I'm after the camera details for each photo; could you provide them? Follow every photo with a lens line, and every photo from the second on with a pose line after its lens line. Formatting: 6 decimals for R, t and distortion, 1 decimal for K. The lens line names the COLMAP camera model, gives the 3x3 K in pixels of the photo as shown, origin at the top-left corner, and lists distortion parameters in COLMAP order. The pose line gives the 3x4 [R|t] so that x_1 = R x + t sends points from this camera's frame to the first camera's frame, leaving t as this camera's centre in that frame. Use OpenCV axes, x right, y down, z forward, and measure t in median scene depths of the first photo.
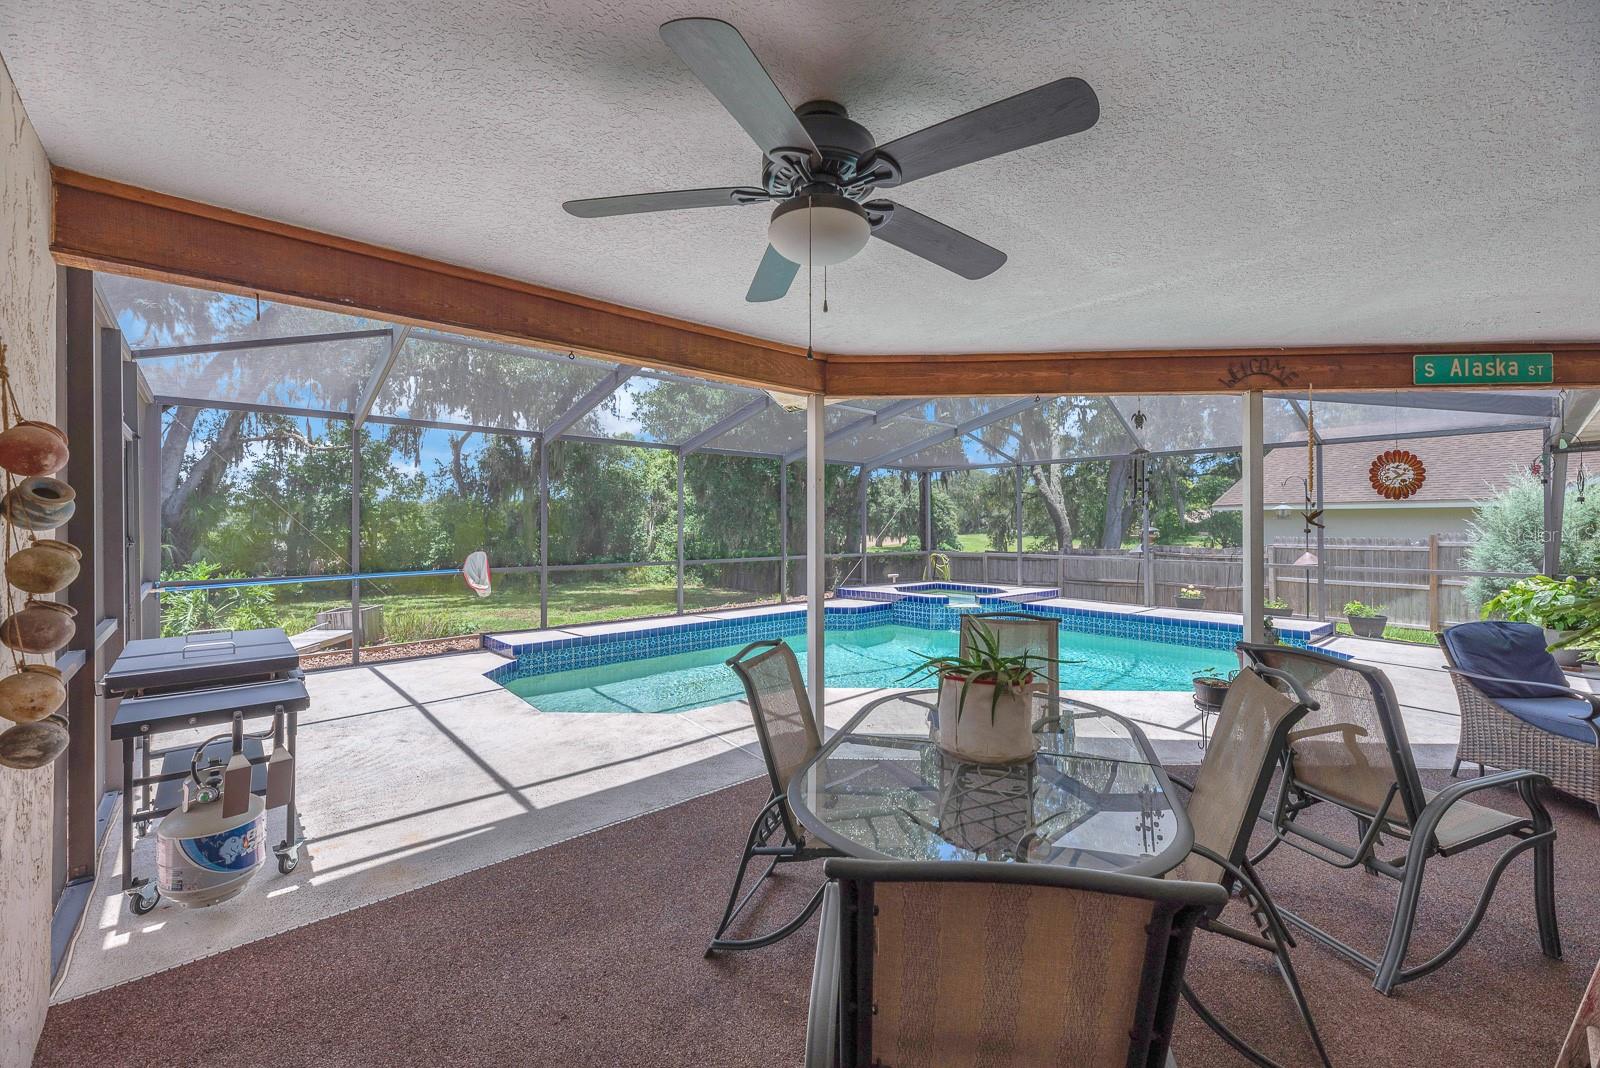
lens RADIAL K [[653.6, 0, 793.6], [0, 653.6, 525.4], [0, 0, 1]] dist [-0.006722, 0.001005]
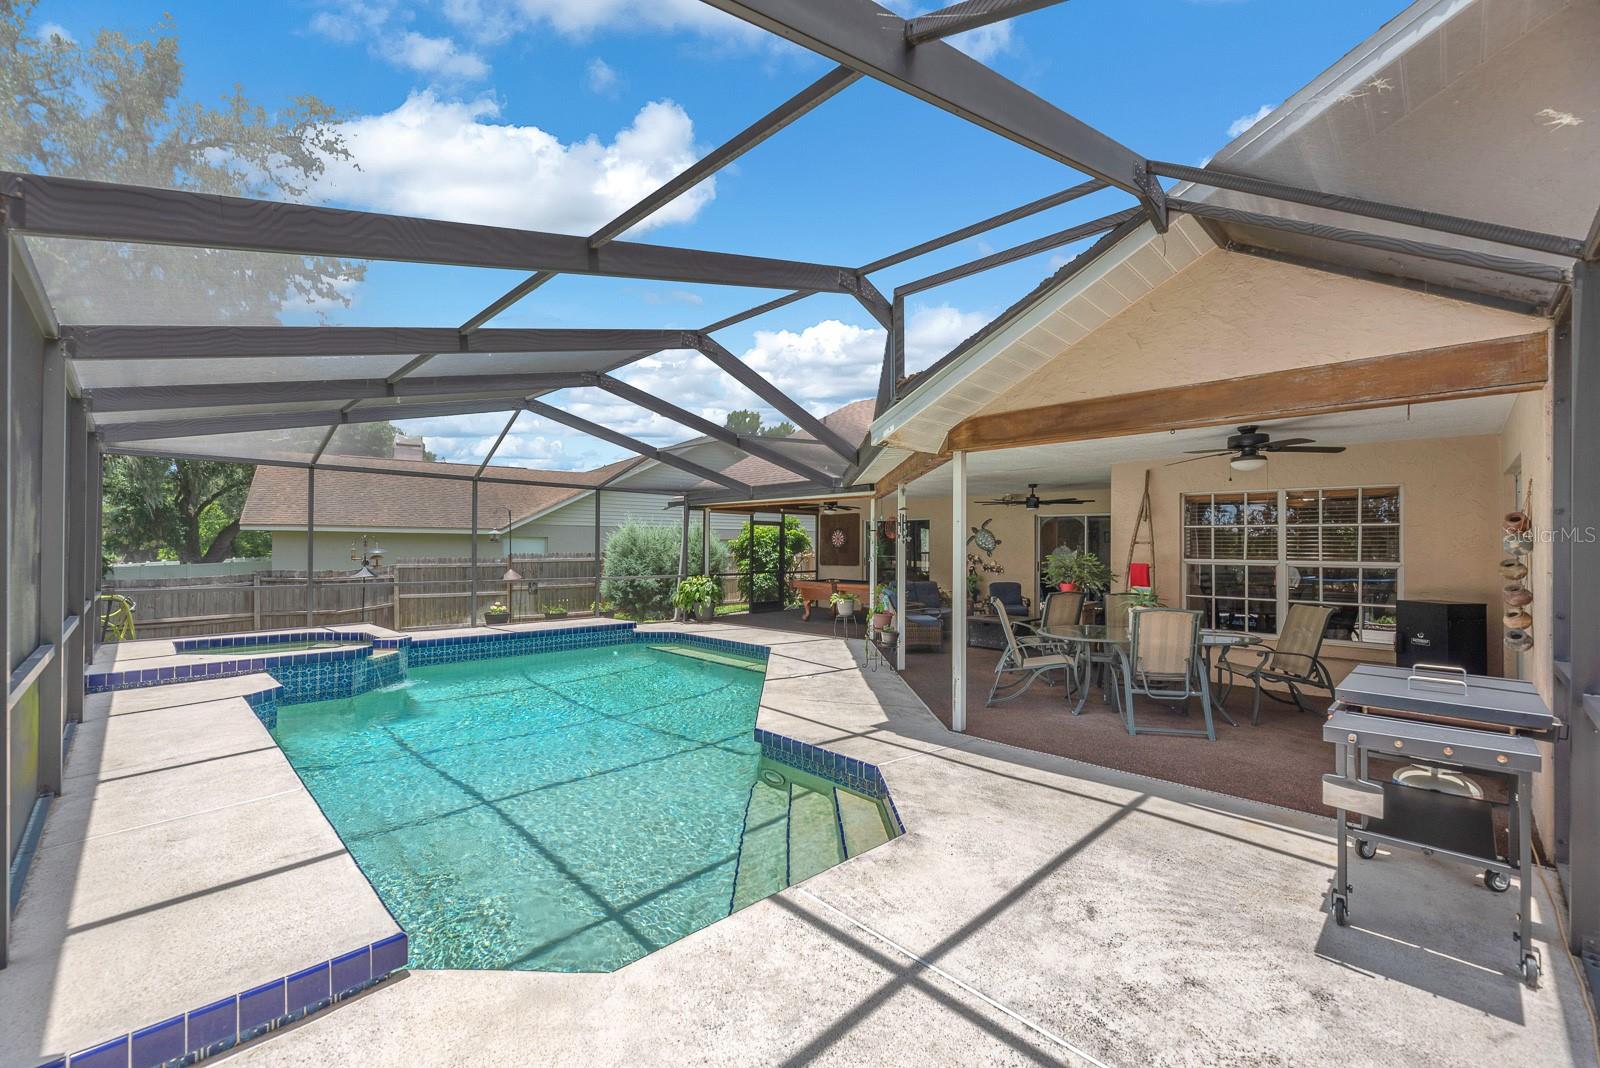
lens RADIAL K [[653.6, 0, 795.0], [0, 653.6, 543.4], [0, 0, 1]] dist [-0.006722, 0.001005]
pose [[-0.046549, 0.006805, 0.998893, -1.170312], [-0.003013, 0.999971, -0.006953, -0.001219], [-0.998911, -0.003333, -0.046527, 1.285101]]
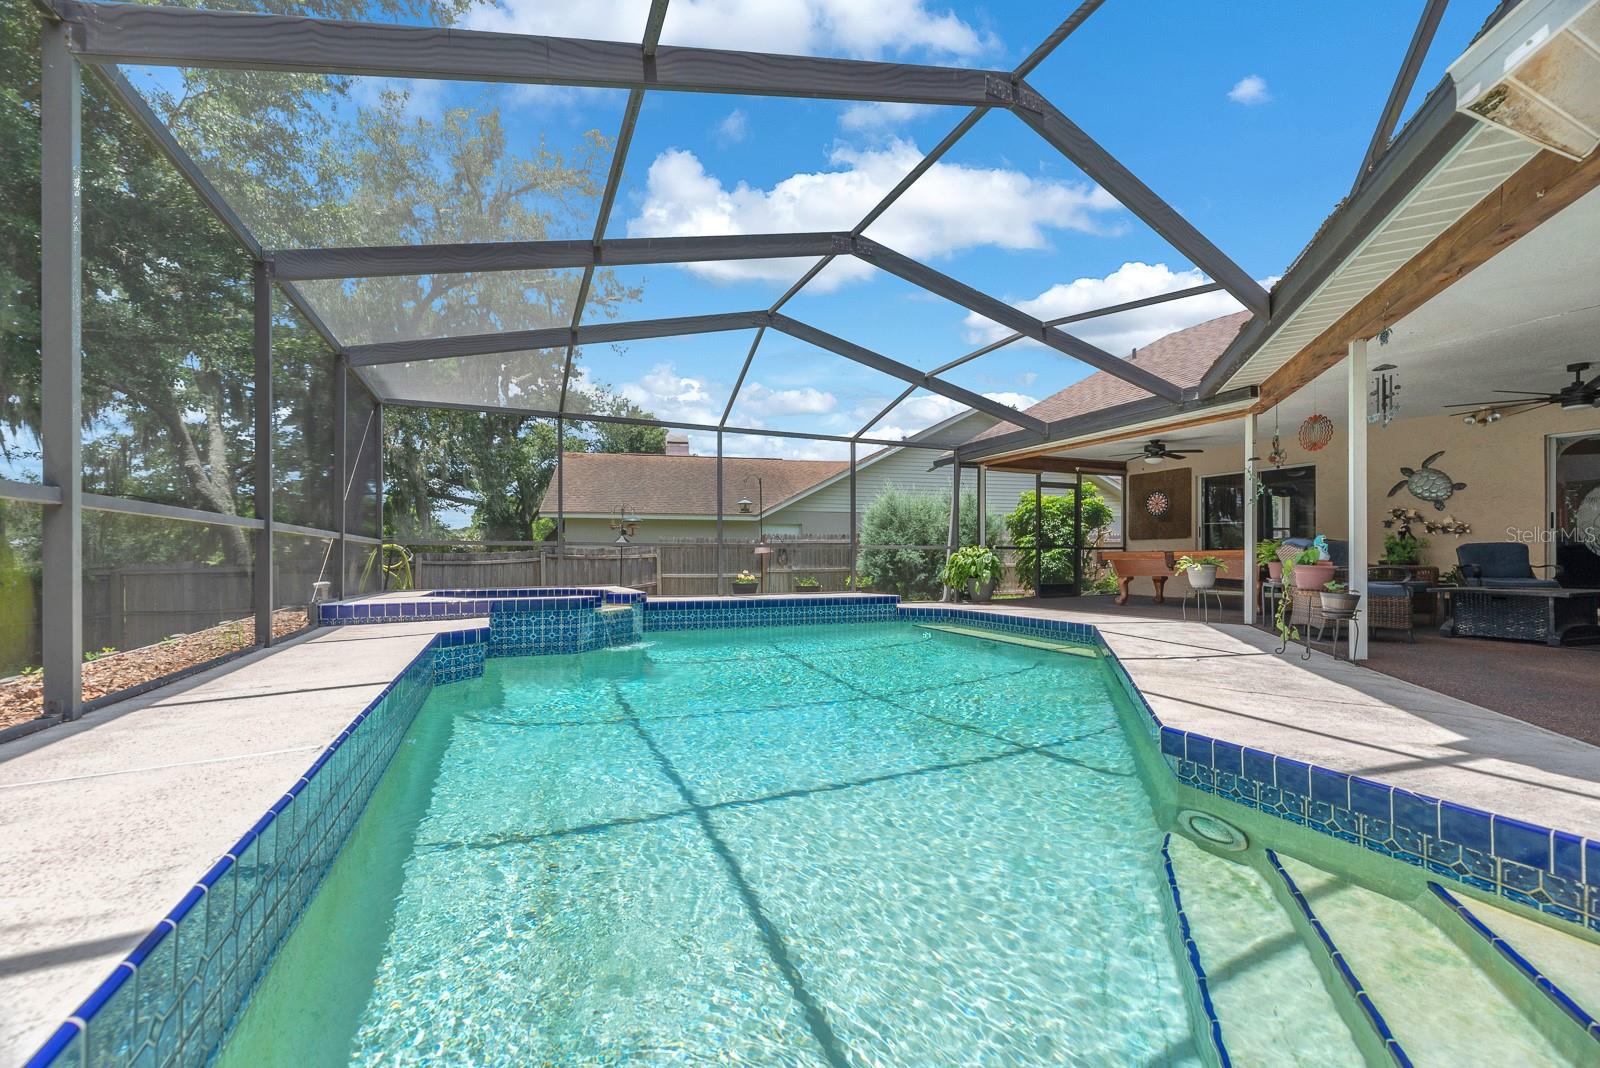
lens RADIAL K [[653.6, 0, 792.5], [0, 653.6, 562.0], [0, 0, 1]] dist [-0.006722, 0.001005]
pose [[0.330537, -0.007220, 0.943765, -0.657344], [0.003483, 0.999973, 0.006431, 0.169167], [-0.943787, 0.001161, 0.330553, 1.422052]]
